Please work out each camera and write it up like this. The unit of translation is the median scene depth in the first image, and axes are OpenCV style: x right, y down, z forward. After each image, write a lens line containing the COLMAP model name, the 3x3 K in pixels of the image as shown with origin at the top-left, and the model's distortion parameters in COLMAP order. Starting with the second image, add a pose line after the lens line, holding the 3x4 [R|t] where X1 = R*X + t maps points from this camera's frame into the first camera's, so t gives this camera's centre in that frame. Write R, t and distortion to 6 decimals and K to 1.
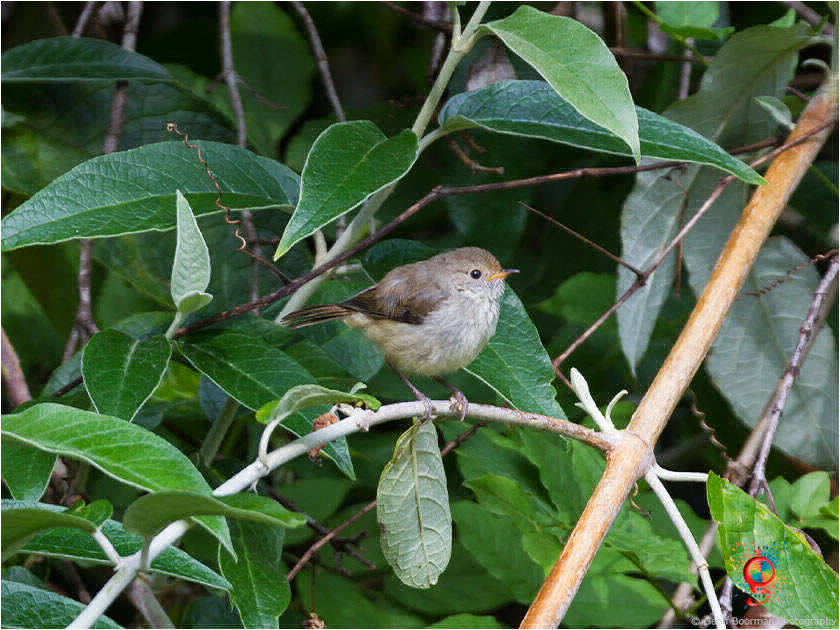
lens RADIAL K [[5086.2, 0, 420.8], [0, 5086.2, 316.4], [0, 0, 1]] dist [0.555620, 0.000000]
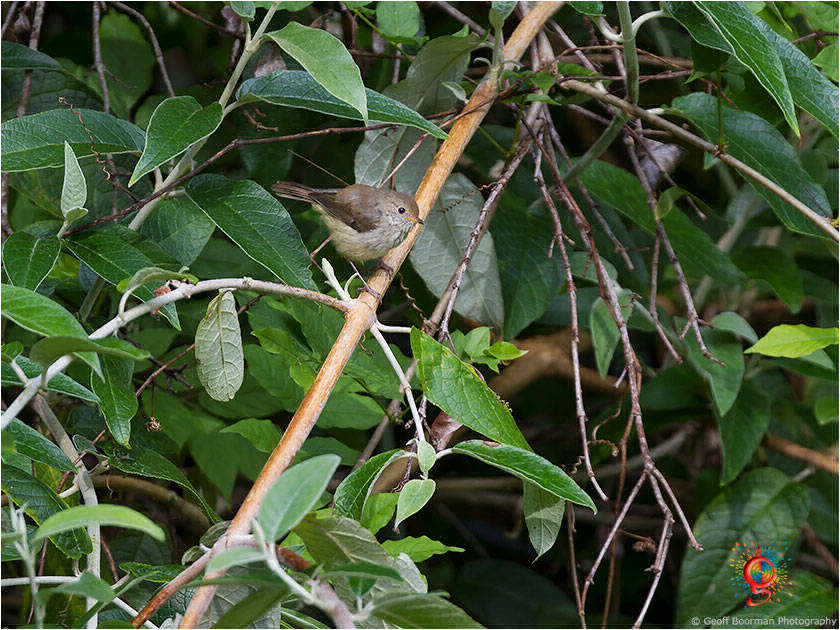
lens RADIAL K [[5086.2, 0, 423.4], [0, 5086.2, 306.5], [0, 0, 1]] dist [0.555620, 0.000000]
pose [[0.999152, 0.003216, 0.041036, -0.002808], [-0.003626, 0.999944, 0.009919, 0.009365], [-0.041002, -0.010060, 0.999108, -0.534451]]
